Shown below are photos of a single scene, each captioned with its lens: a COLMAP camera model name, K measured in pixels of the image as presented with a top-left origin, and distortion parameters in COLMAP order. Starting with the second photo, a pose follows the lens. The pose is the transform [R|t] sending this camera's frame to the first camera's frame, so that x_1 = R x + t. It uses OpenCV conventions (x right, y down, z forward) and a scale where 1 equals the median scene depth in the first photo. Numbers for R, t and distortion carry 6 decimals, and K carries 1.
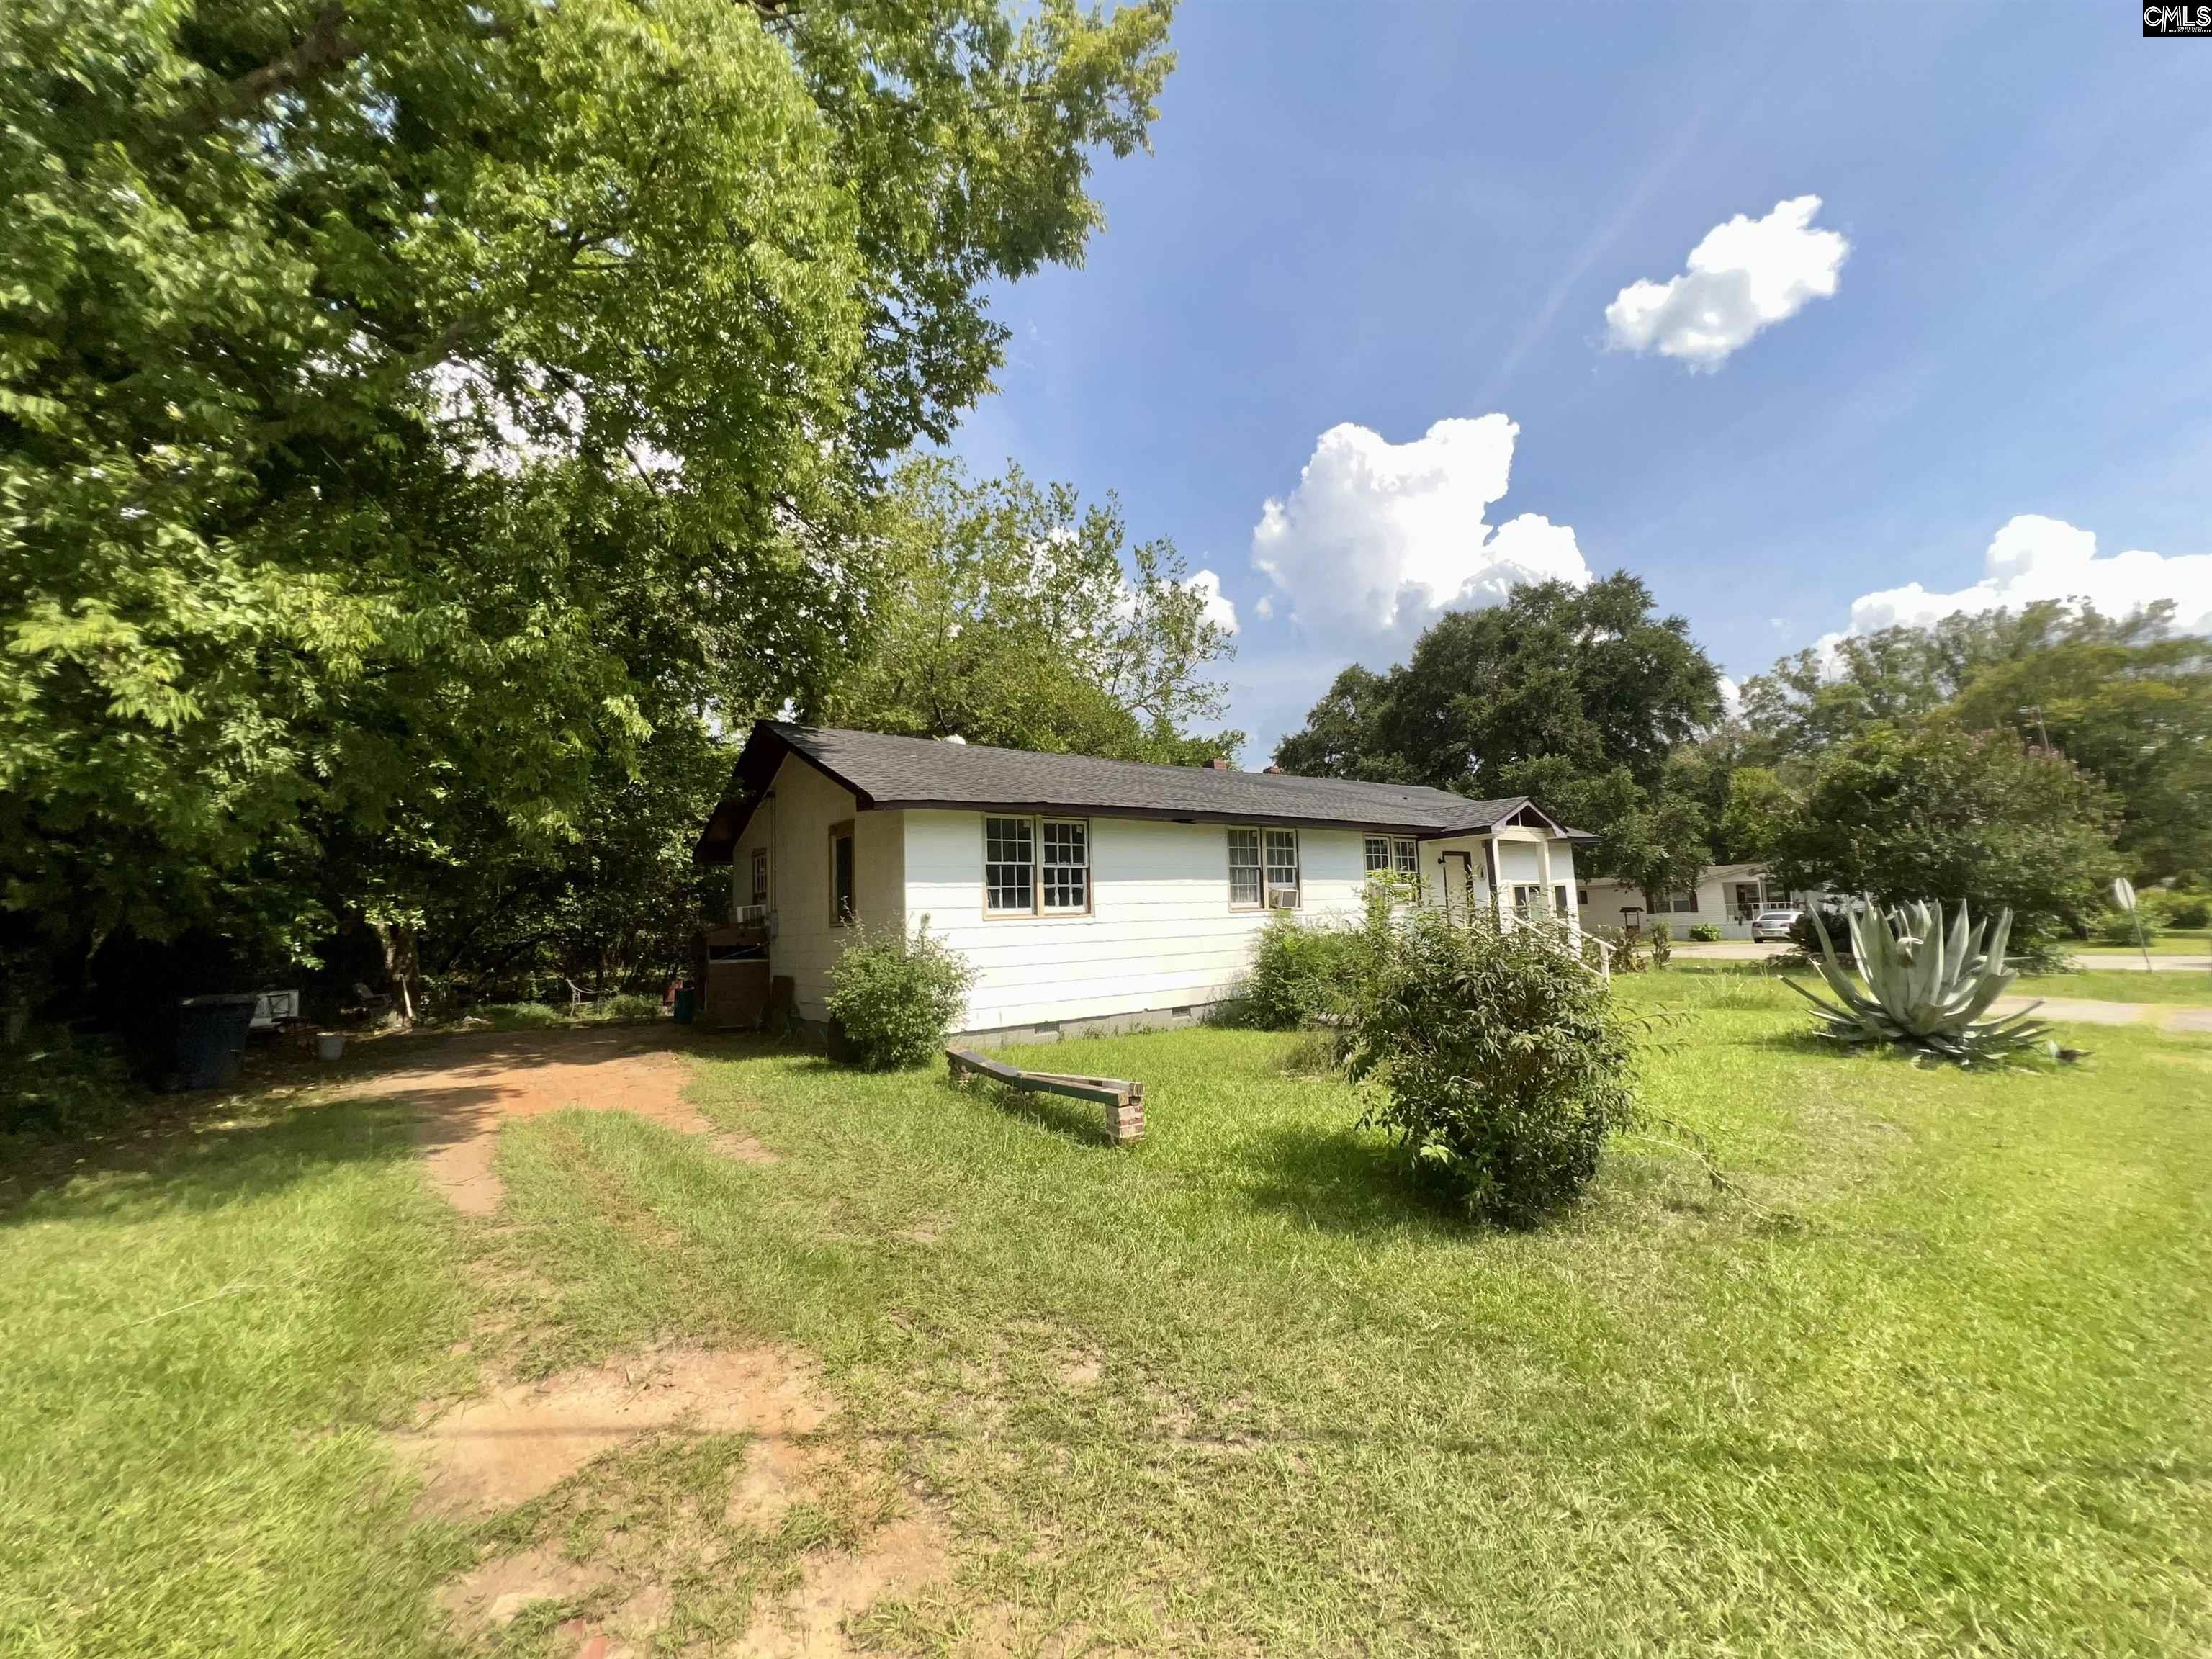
lens RADIAL K [[887.2, 0, 1105.7], [0, 887.2, 831.9], [0, 0, 1]] dist [-0.002104, 0.000189]
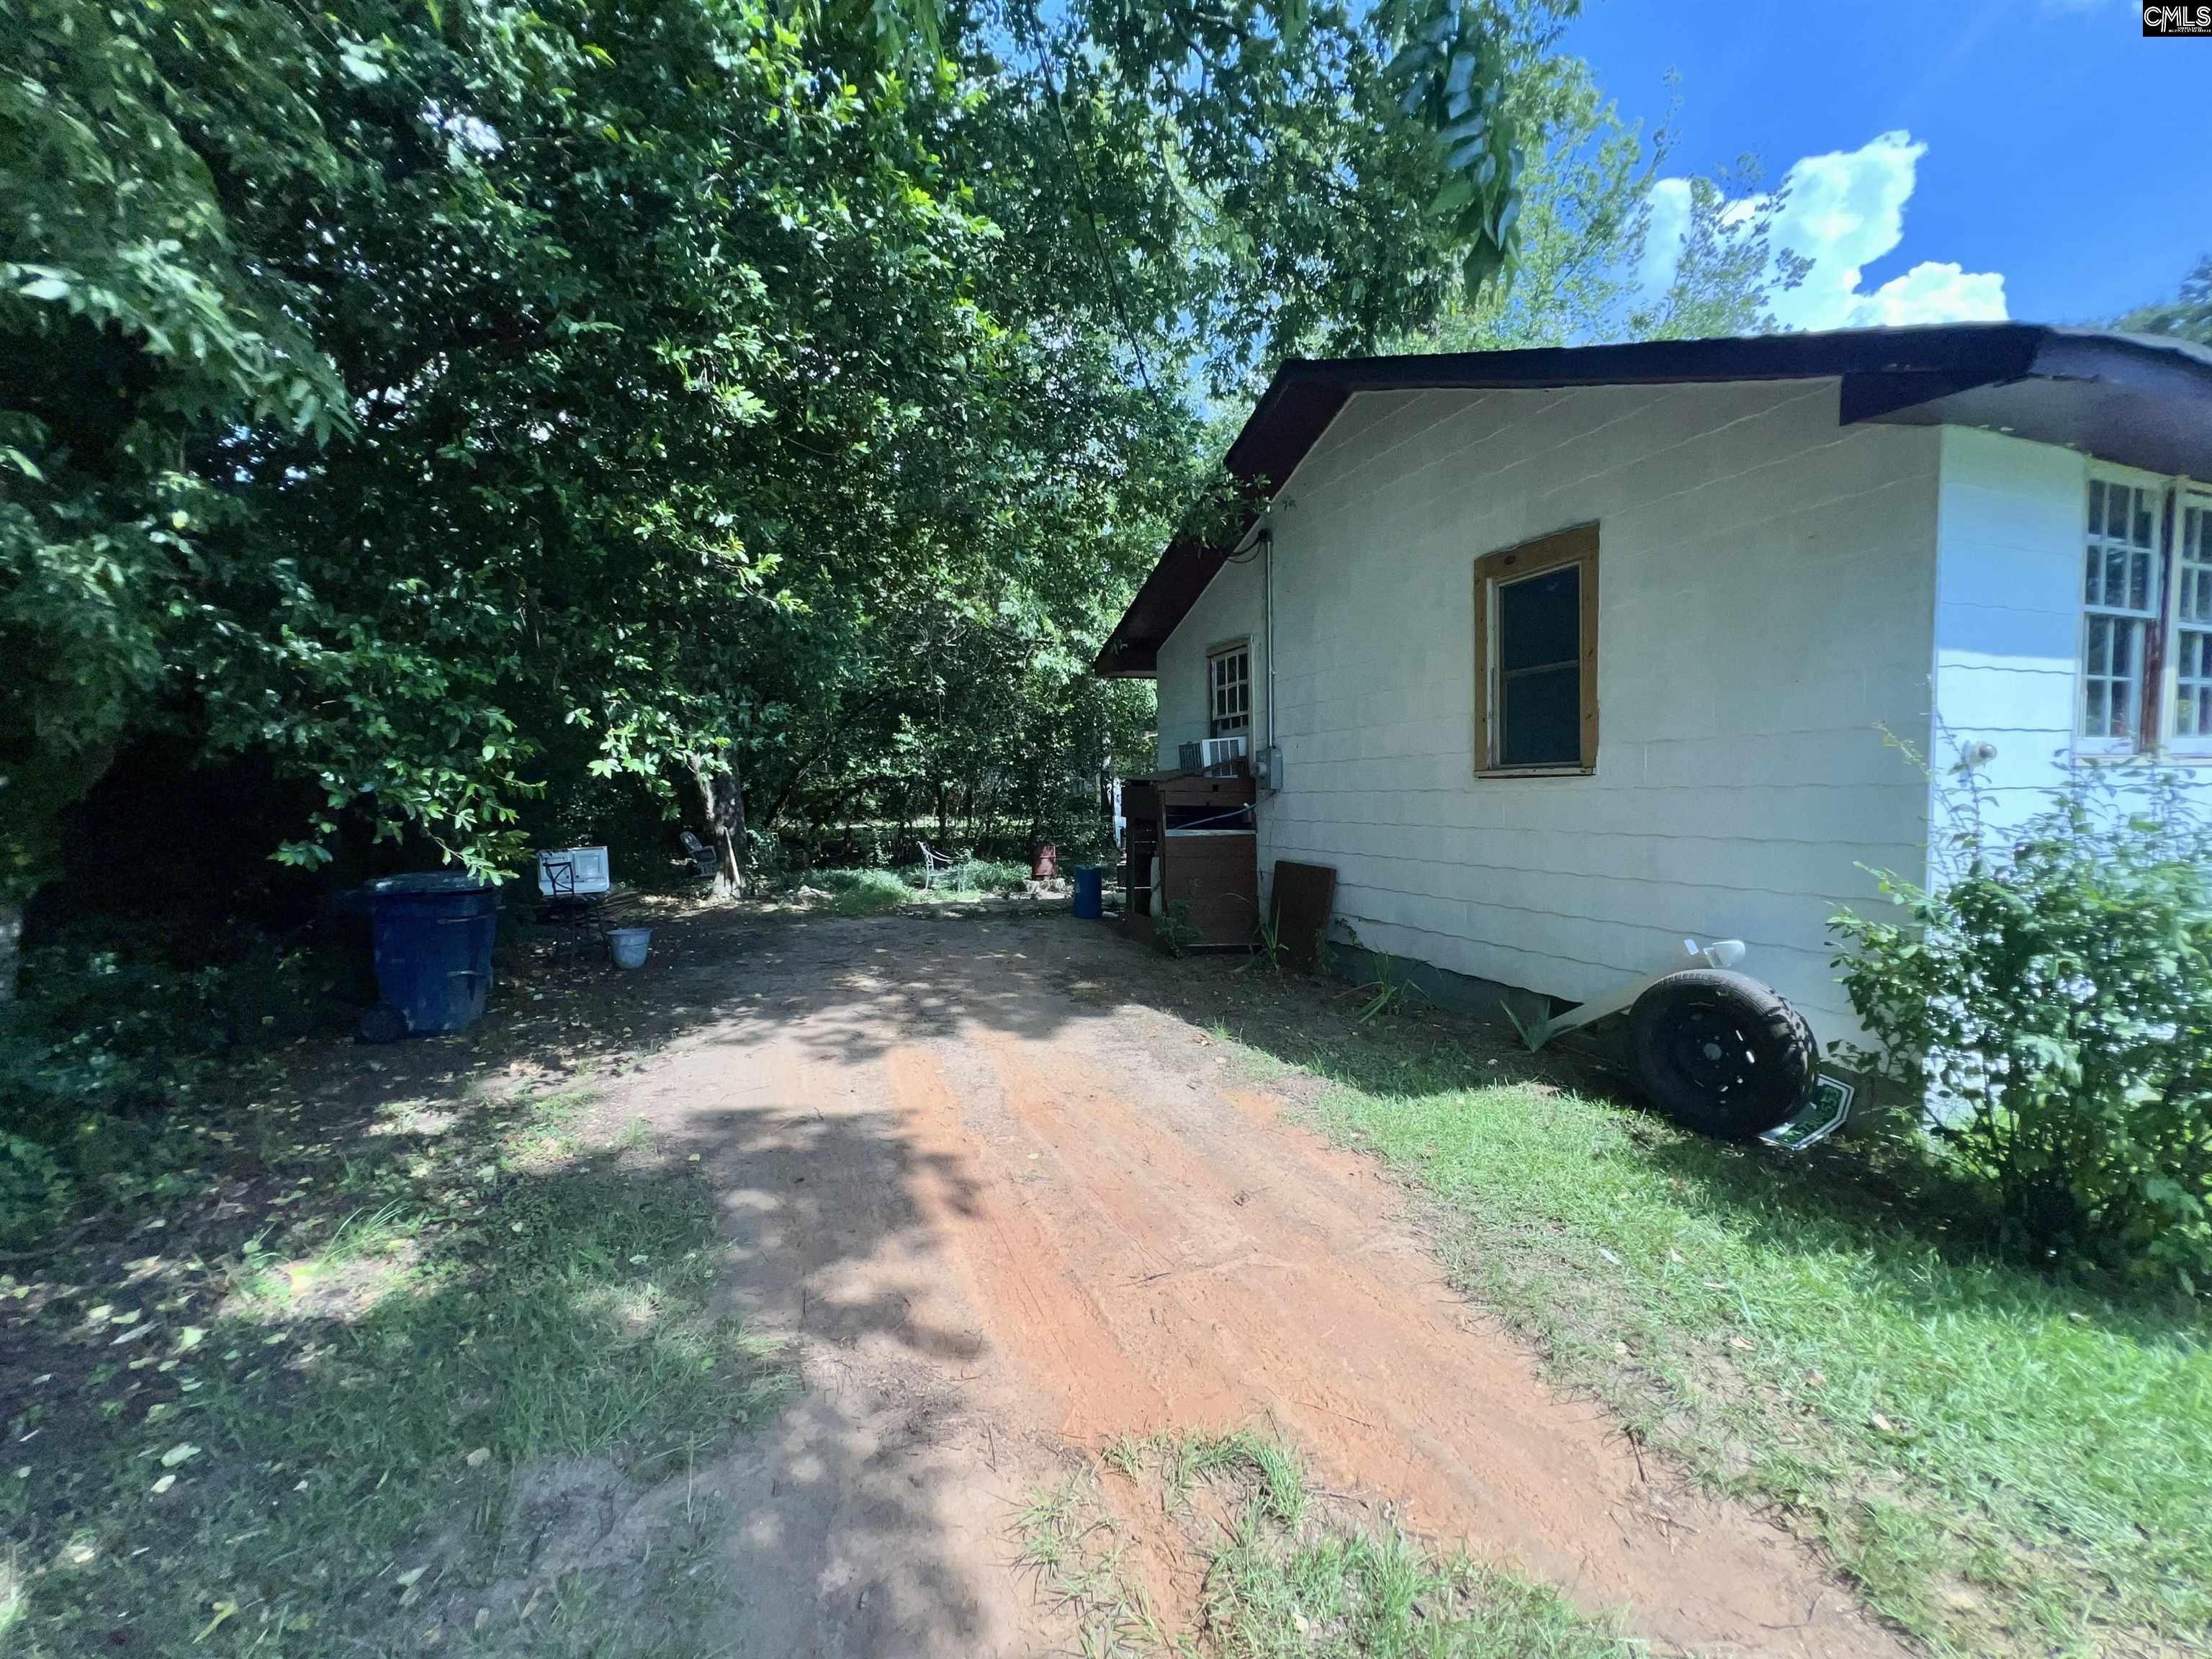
lens RADIAL K [[888.9, 0, 1120.5], [0, 888.9, 818.2], [0, 0, 1]] dist [0.002889, -0.000047]
pose [[0.966917, 0.029540, -0.253377, -0.264898], [0.008959, 0.988727, 0.149458, 0.039317], [0.254935, -0.146783, 0.955752, 0.348311]]
